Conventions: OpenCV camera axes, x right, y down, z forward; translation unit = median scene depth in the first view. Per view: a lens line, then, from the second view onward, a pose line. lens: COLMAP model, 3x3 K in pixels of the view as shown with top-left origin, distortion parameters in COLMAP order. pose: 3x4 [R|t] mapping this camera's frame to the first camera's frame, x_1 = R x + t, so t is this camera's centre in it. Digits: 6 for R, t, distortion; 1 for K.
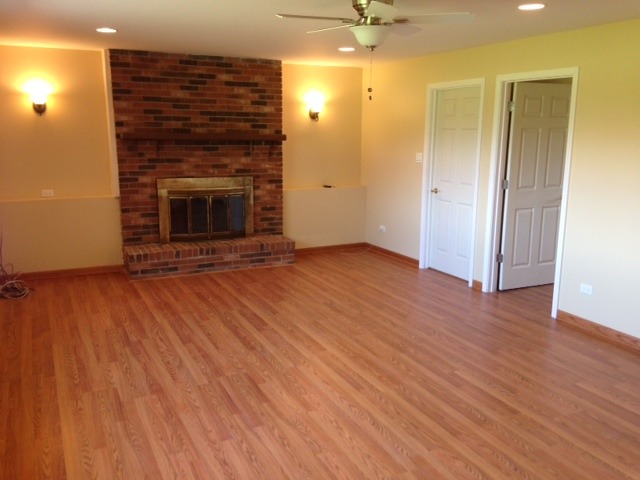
lens RADIAL K [[576.7, 0, 328.6], [0, 576.7, 242.5], [0, 0, 1]] dist [0.130573, -0.161932]
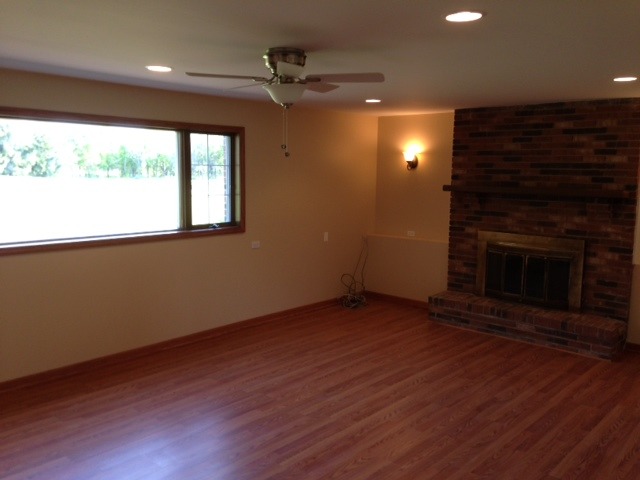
lens RADIAL K [[576.7, 0, 317.7], [0, 576.7, 241.2], [0, 0, 1]] dist [0.130573, -0.161932]
pose [[0.382569, 0.115544, -0.916673, 0.522451], [-0.194914, 0.979913, 0.042169, -0.079789], [0.903133, 0.162540, 0.397406, 0.354478]]
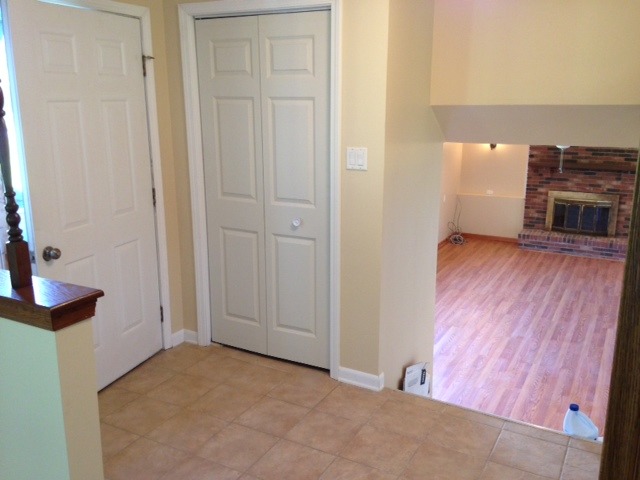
lens RADIAL K [[576.7, 0, 329.4], [0, 576.7, 237.5], [0, 0, 1]] dist [0.130573, -0.161932]
pose [[0.585013, 0.180133, -0.790767, 0.646777], [-0.157340, 0.981706, 0.107227, -0.060023], [0.795615, 0.061690, 0.602653, -0.436334]]
